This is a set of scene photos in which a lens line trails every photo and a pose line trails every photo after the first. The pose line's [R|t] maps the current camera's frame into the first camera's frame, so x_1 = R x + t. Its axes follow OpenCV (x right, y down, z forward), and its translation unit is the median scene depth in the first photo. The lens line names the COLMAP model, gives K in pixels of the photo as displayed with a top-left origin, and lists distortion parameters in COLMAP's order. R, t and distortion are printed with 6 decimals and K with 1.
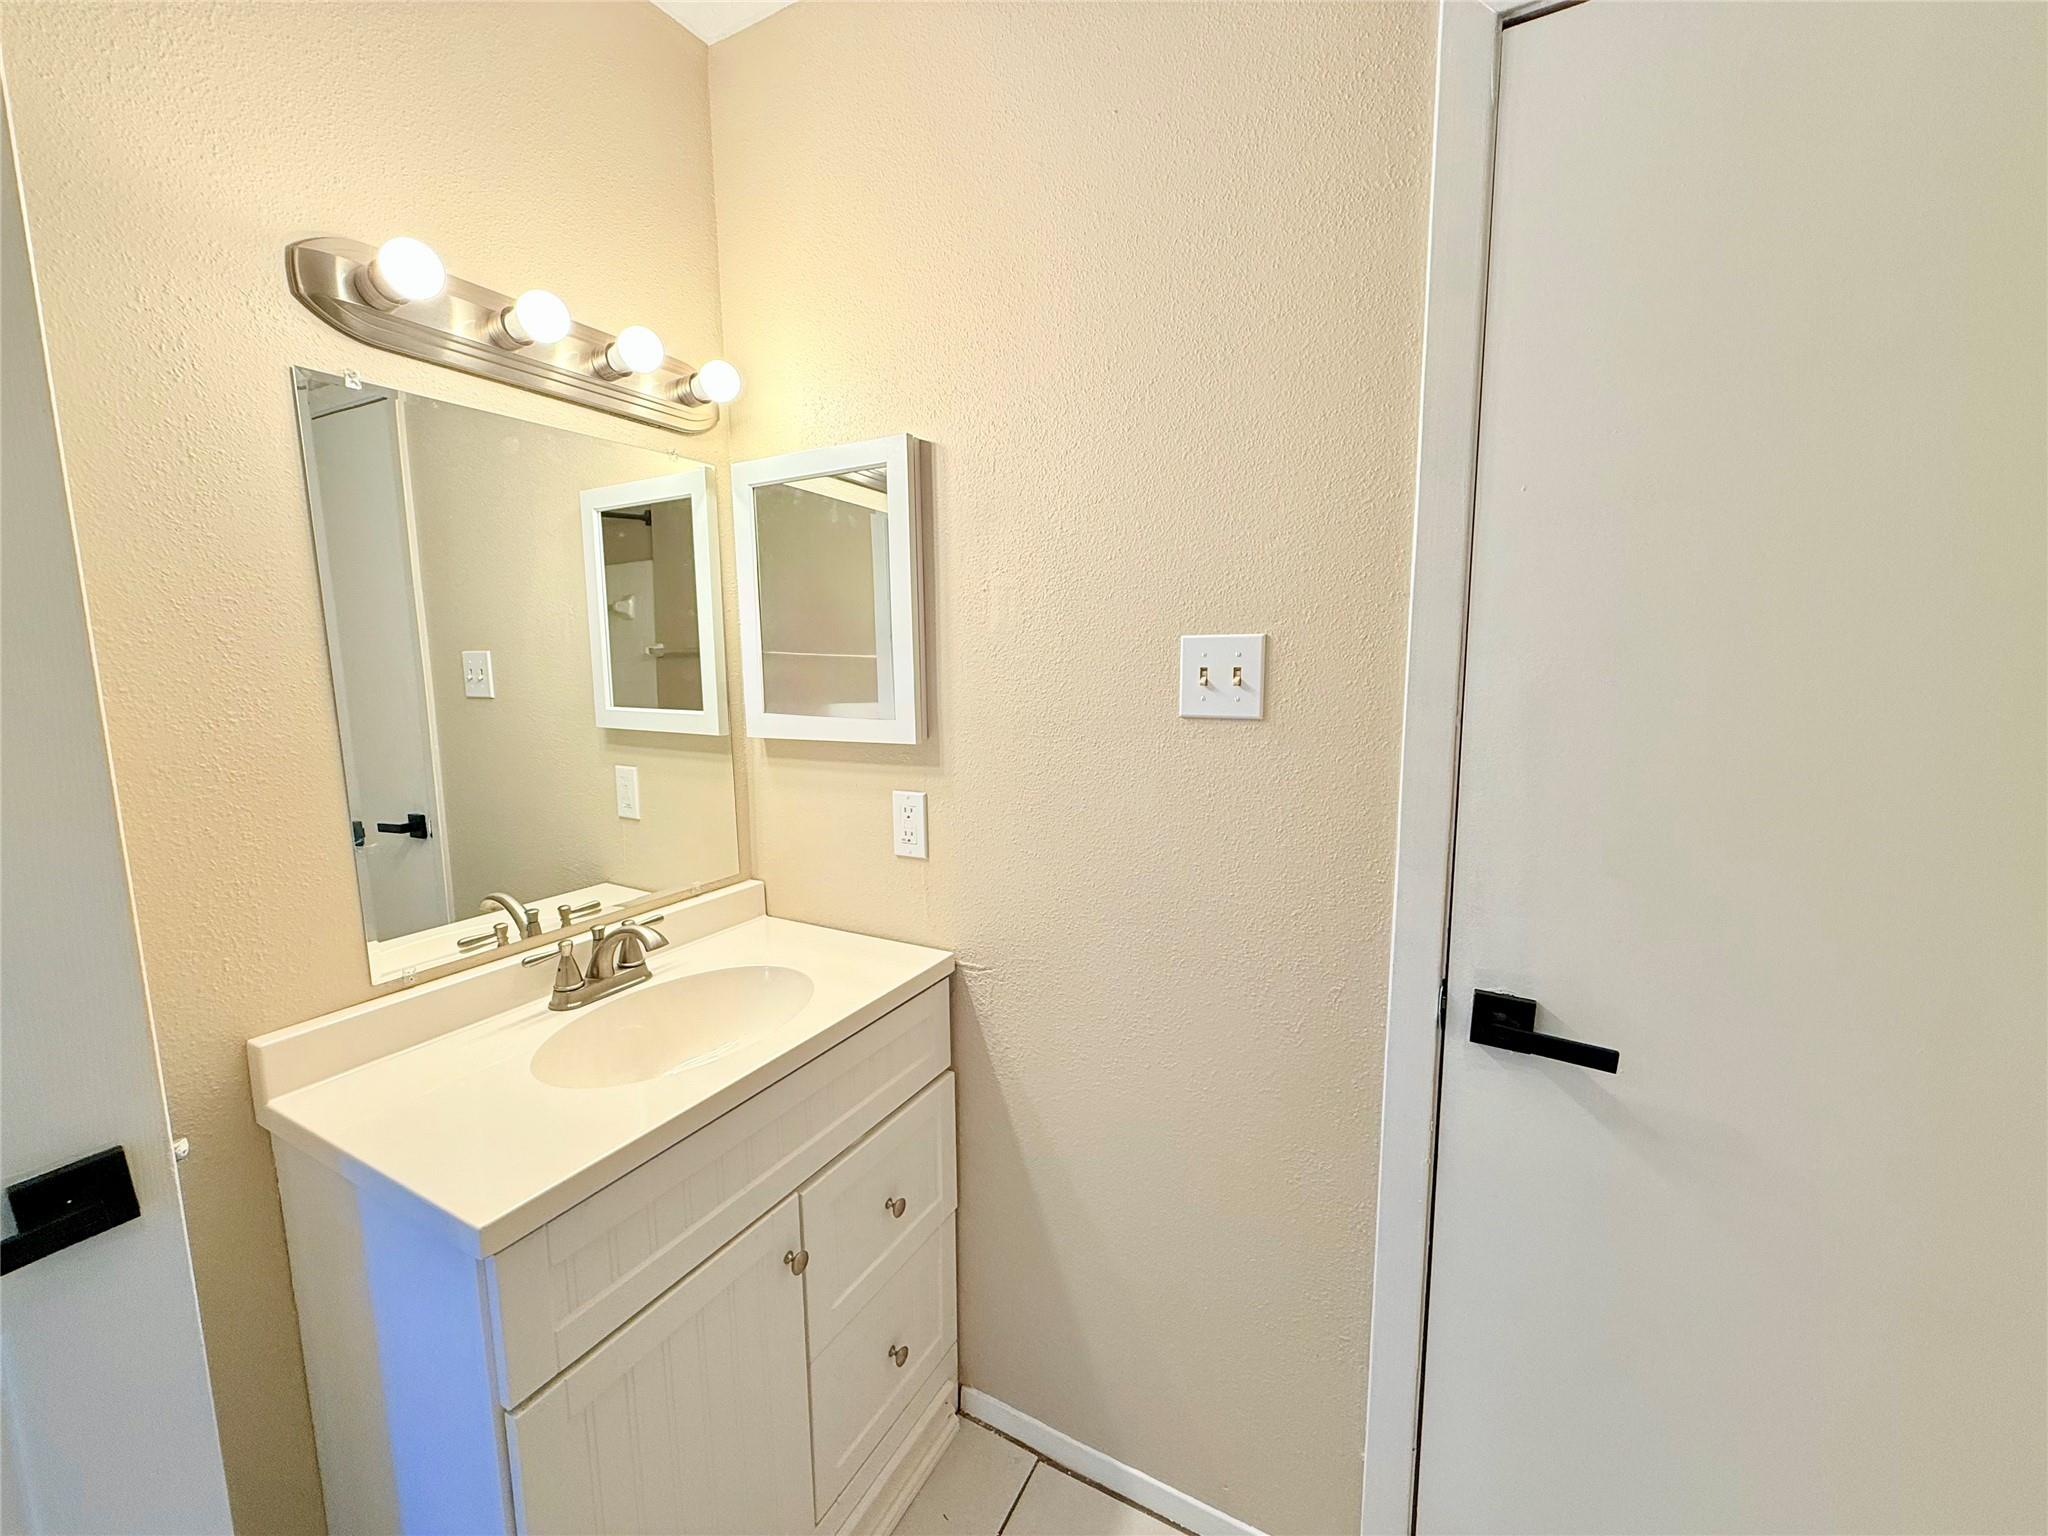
lens RADIAL K [[814.7, 0, 1022.8], [0, 814.7, 772.3], [0, 0, 1]] dist [0.002592, 0.000103]
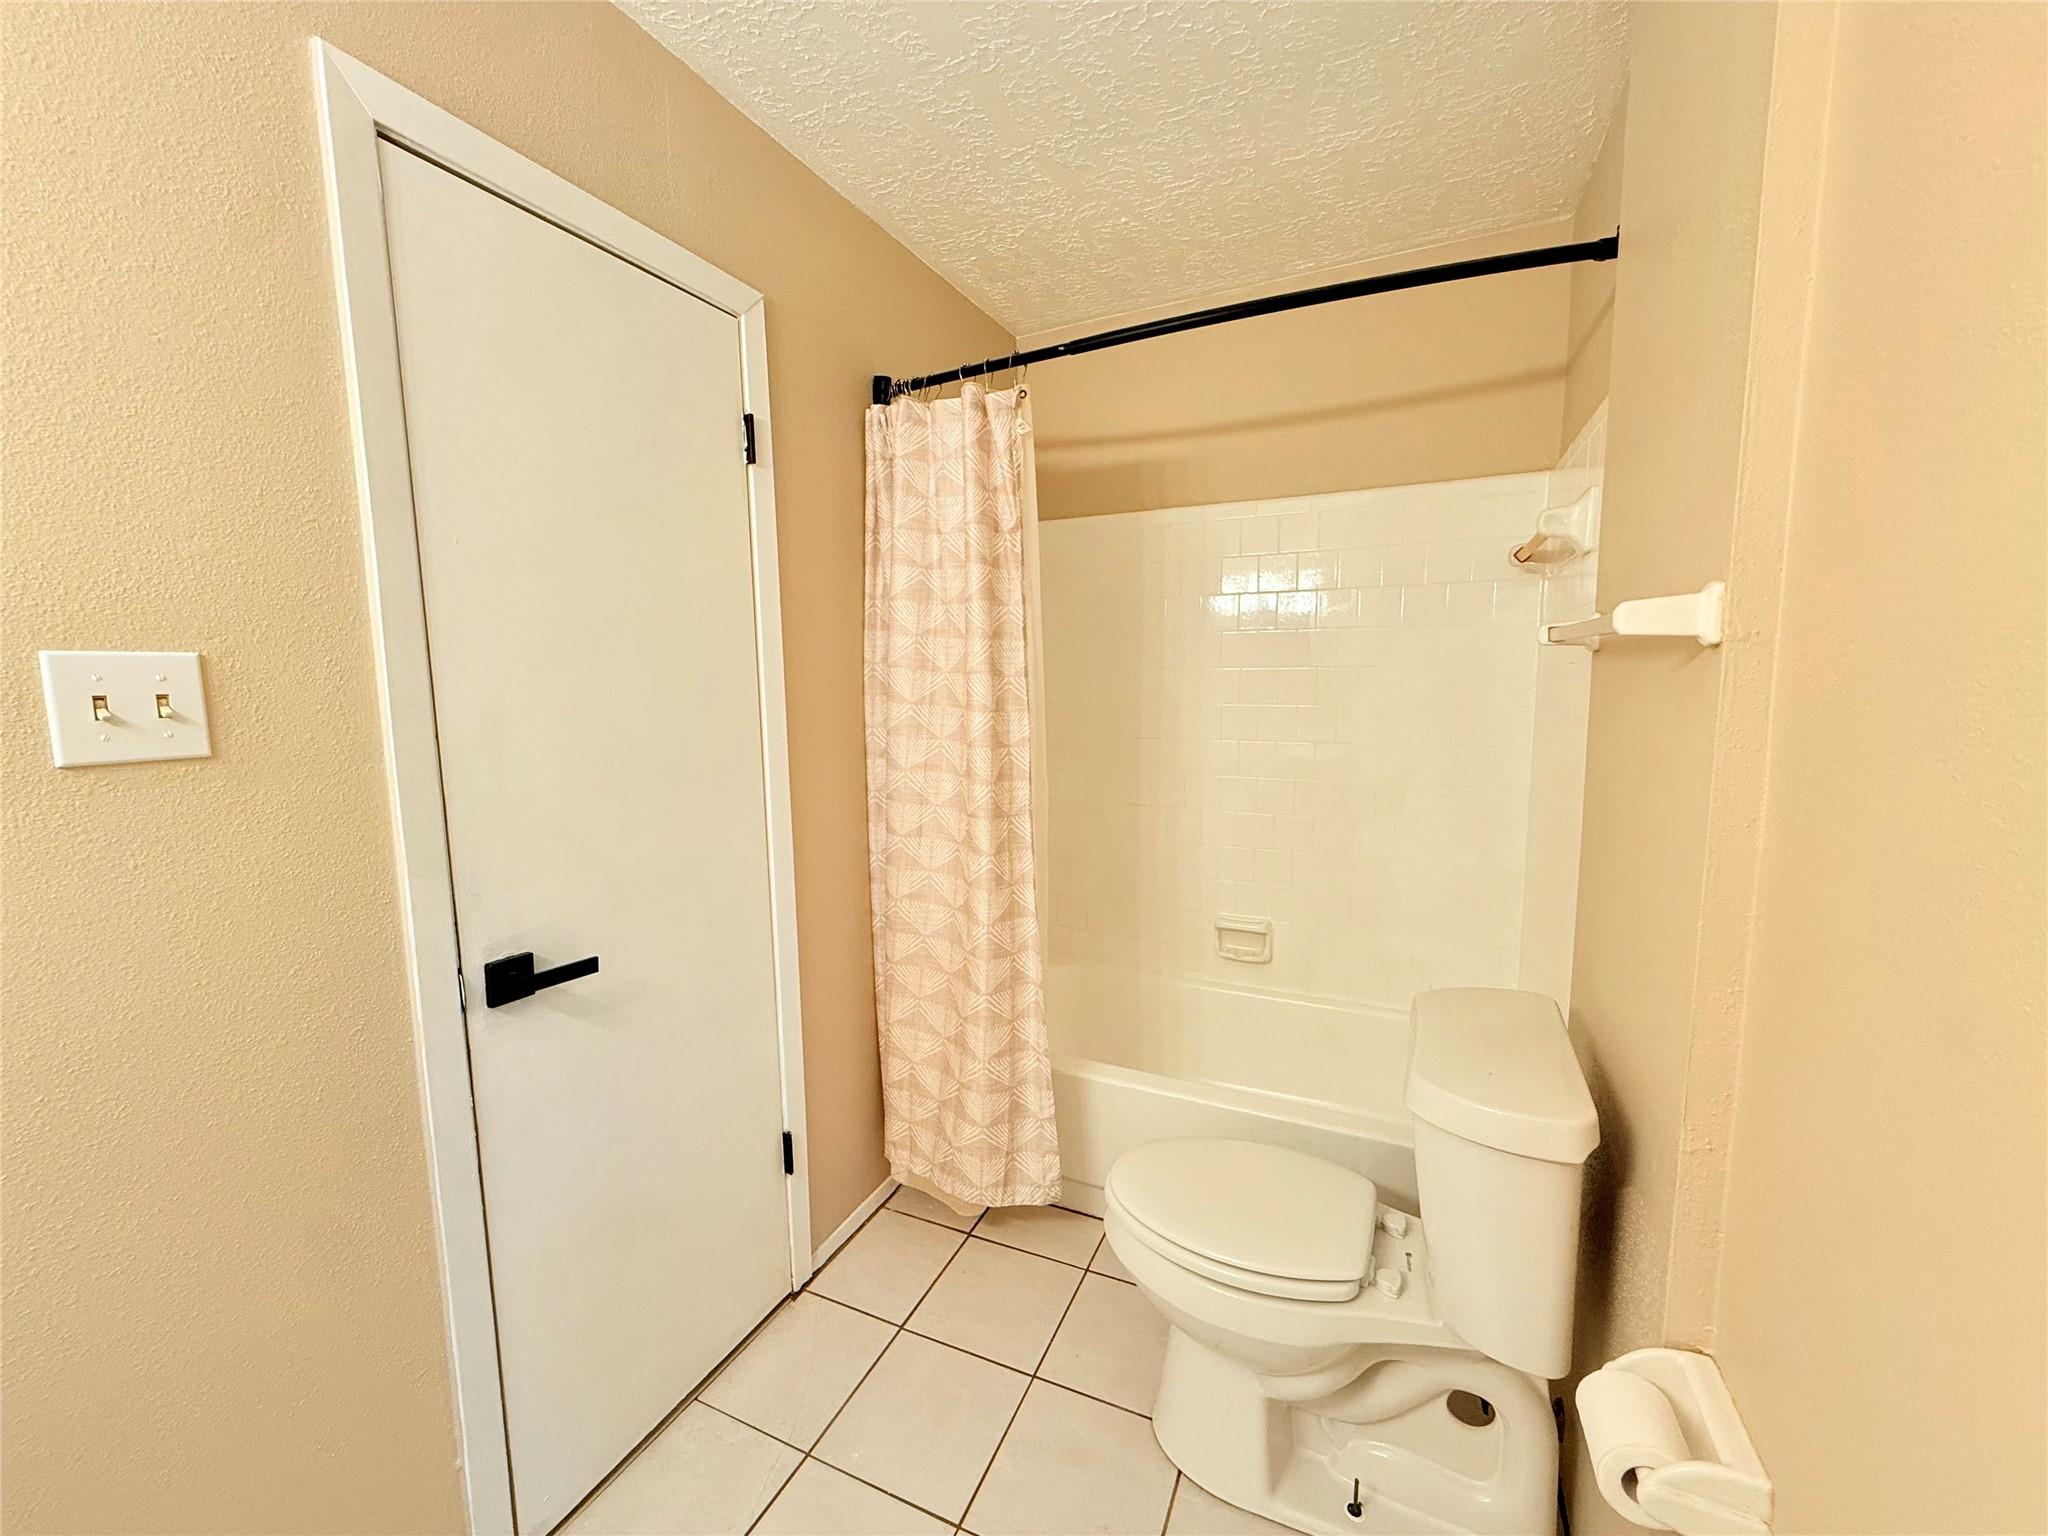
lens RADIAL K [[814.7, 0, 1024.4], [0, 814.7, 765.0], [0, 0, 1]] dist [0.002592, 0.000103]
pose [[-0.066347, -0.104904, 0.992267, -0.585067], [0.152905, 0.981643, 0.114005, -0.026097], [-0.986011, 0.159287, -0.049089, 0.239106]]
